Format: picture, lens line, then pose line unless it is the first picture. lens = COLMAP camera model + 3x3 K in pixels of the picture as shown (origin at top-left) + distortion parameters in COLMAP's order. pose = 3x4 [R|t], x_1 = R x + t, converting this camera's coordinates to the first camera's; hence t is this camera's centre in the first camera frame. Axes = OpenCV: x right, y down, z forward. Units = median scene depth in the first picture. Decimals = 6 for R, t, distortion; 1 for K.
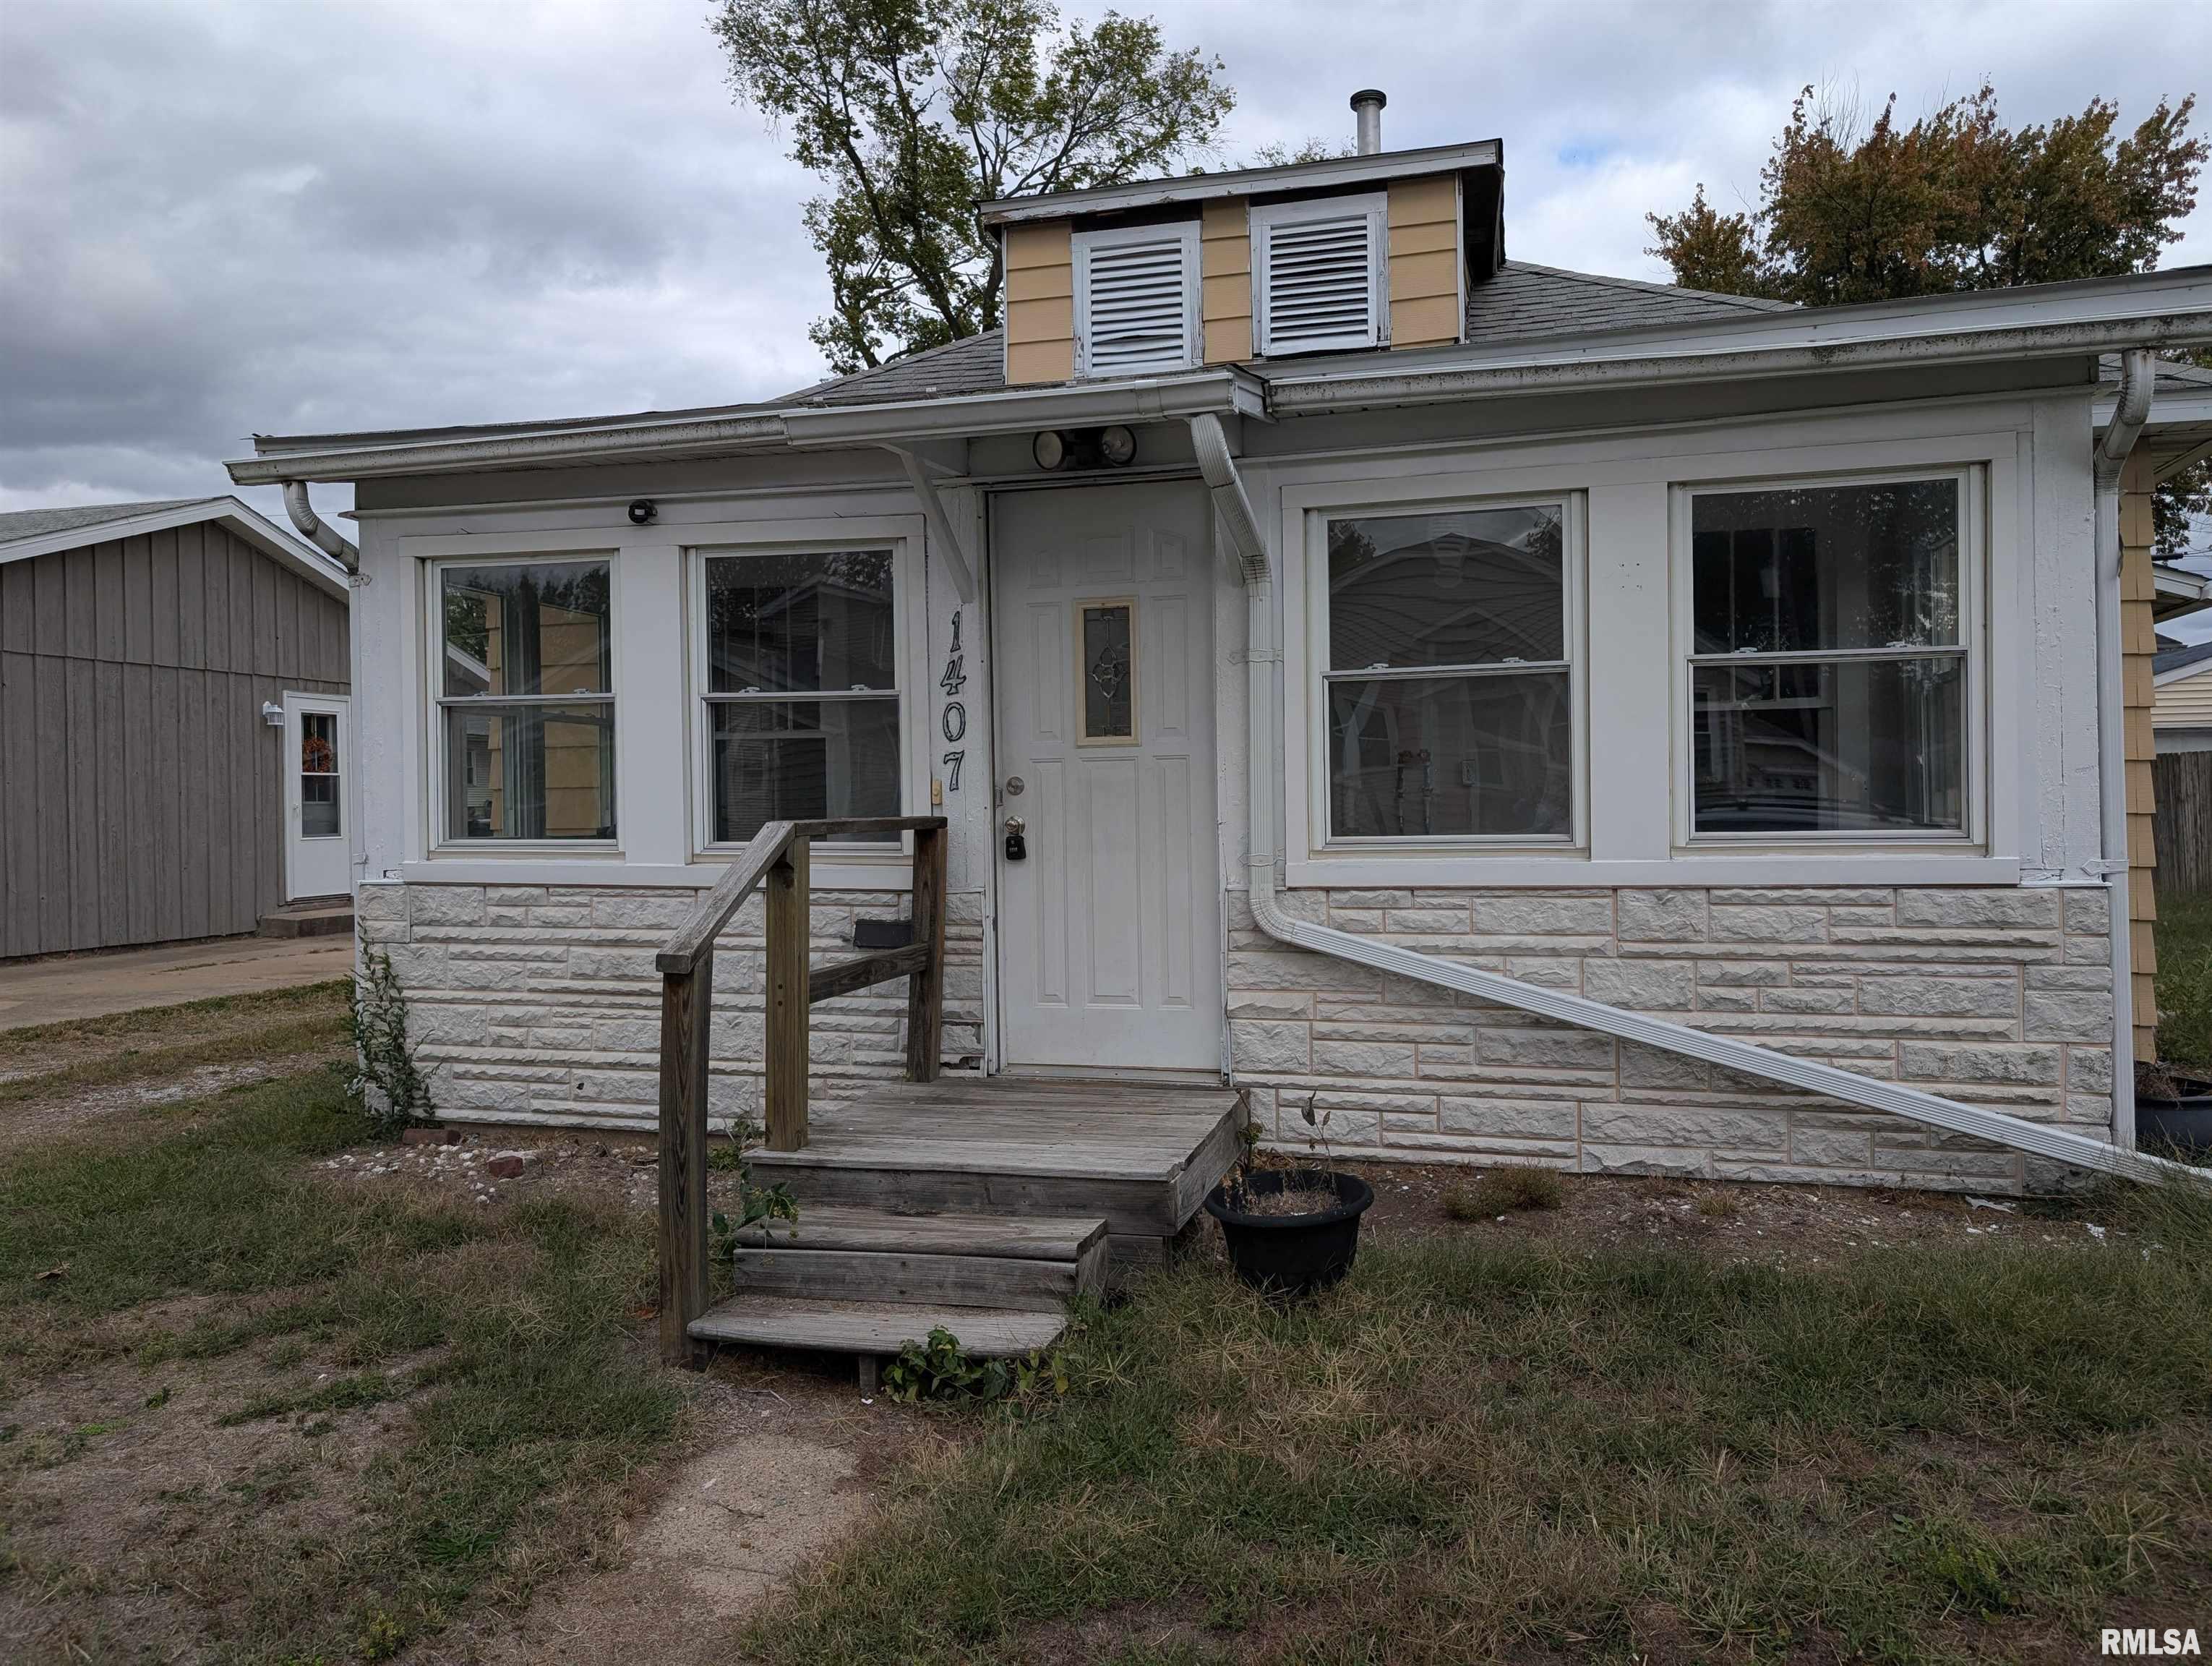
lens RADIAL K [[1599.9, 0, 1106.0], [0, 1599.9, 833.0], [0, 0, 1]] dist [0.025159, -0.029449]
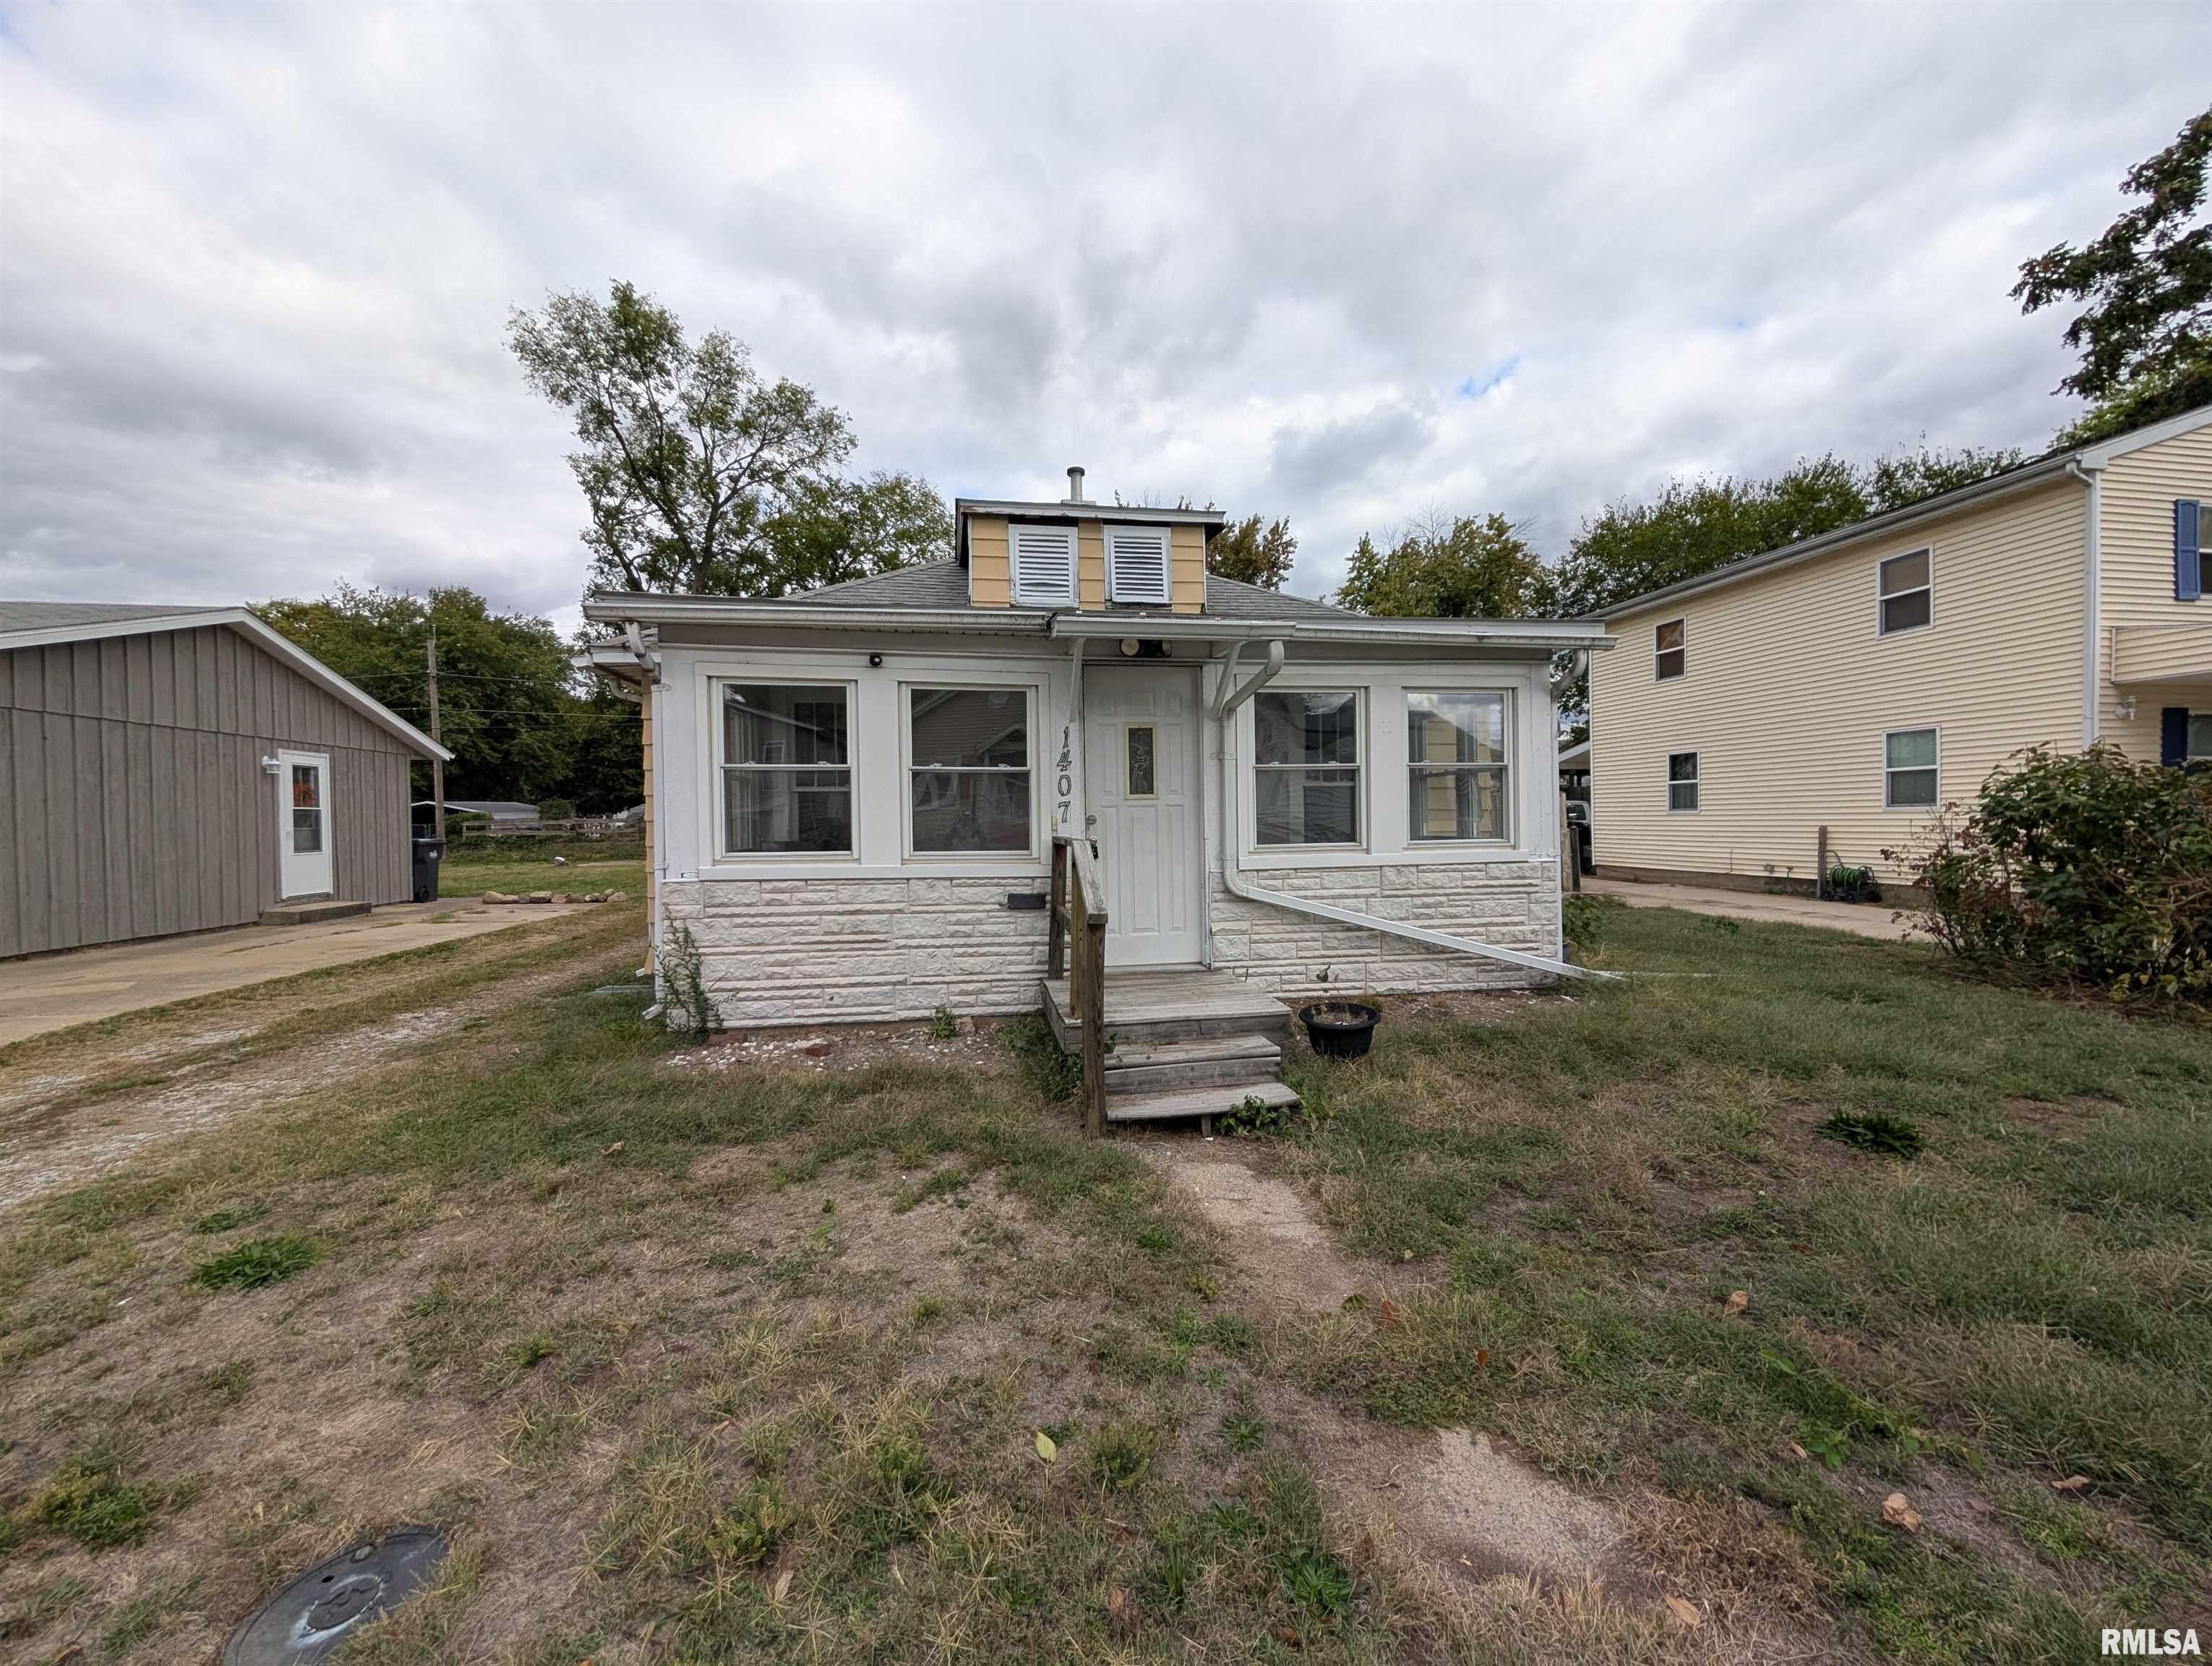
lens RADIAL K [[841.8, 0, 1109.5], [0, 841.8, 839.9], [0, 0, 1]] dist [-0.000116, -0.000273]
pose [[0.907873, -0.009224, 0.419143, -0.456555], [0.010129, 0.999949, 0.000065, -0.005673], [-0.419123, 0.004186, 0.907920, 0.084602]]
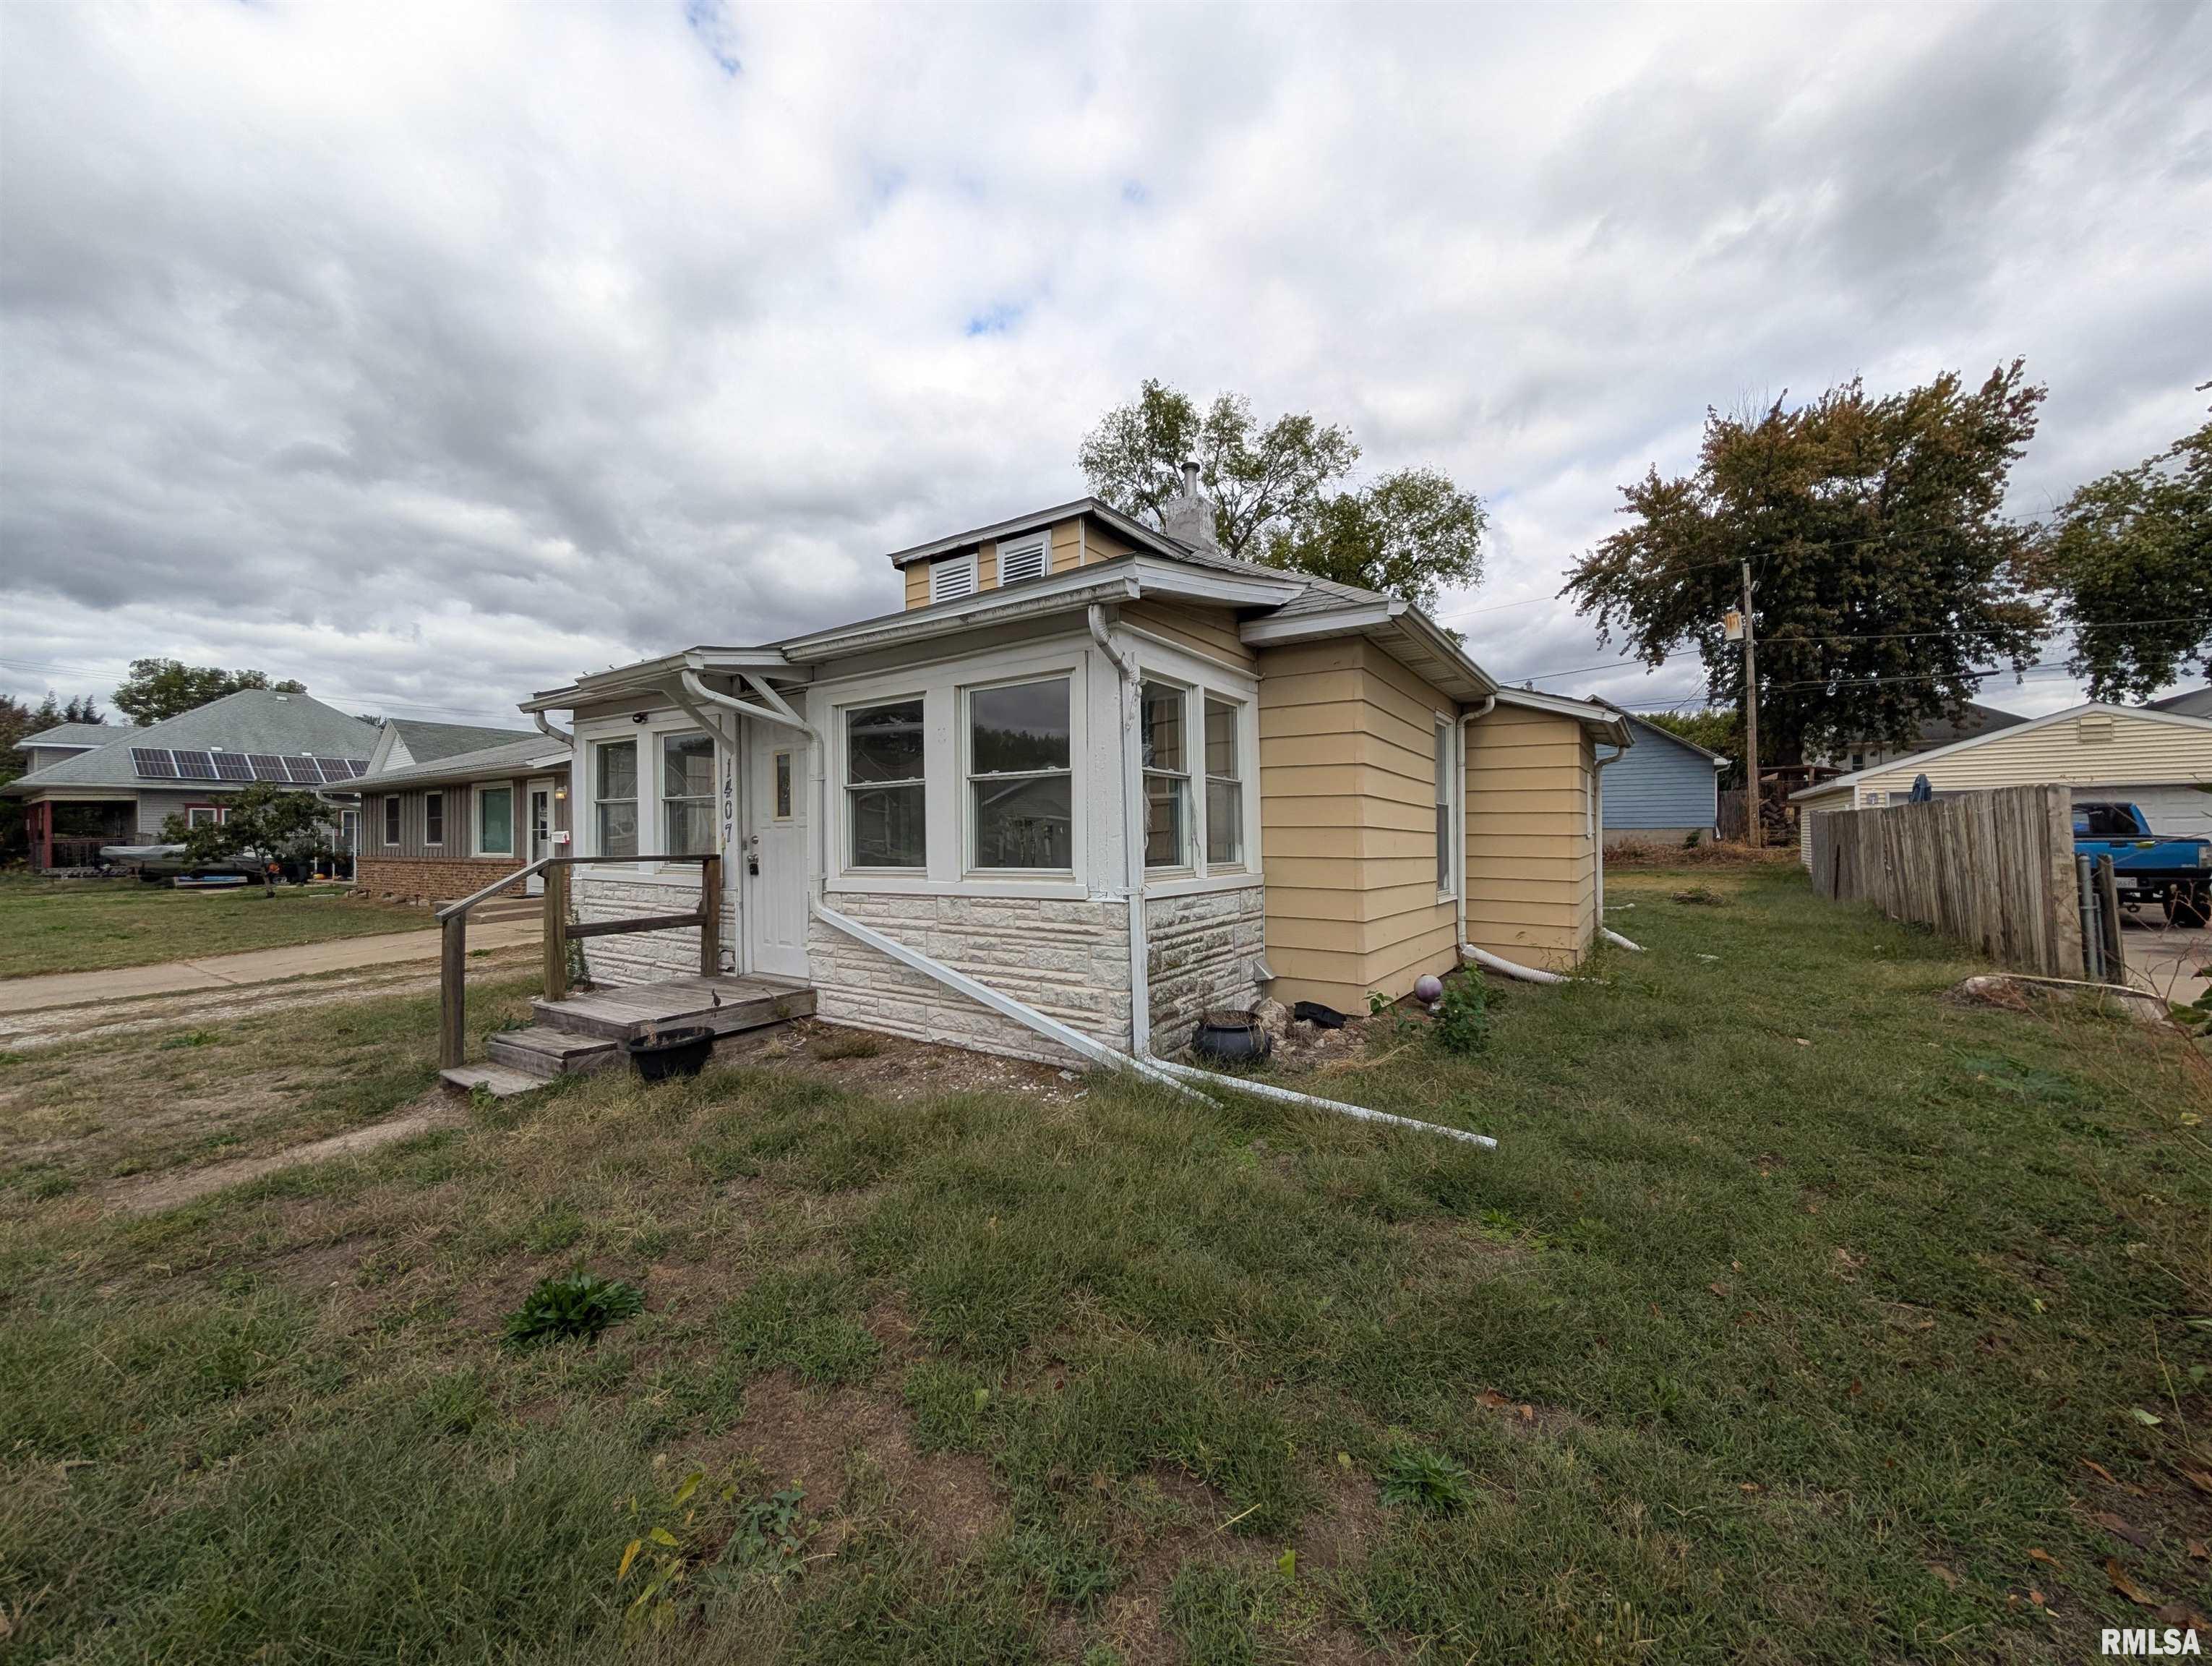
lens RADIAL K [[841.8, 0, 1109.5], [0, 841.8, 839.9], [0, 0, 1]] dist [-0.000116, -0.000273]
pose [[0.948822, 0.004654, -0.315777, 0.741151], [-0.008762, 0.999894, -0.011591, -0.020824], [0.315690, 0.013764, 0.948762, 0.089285]]
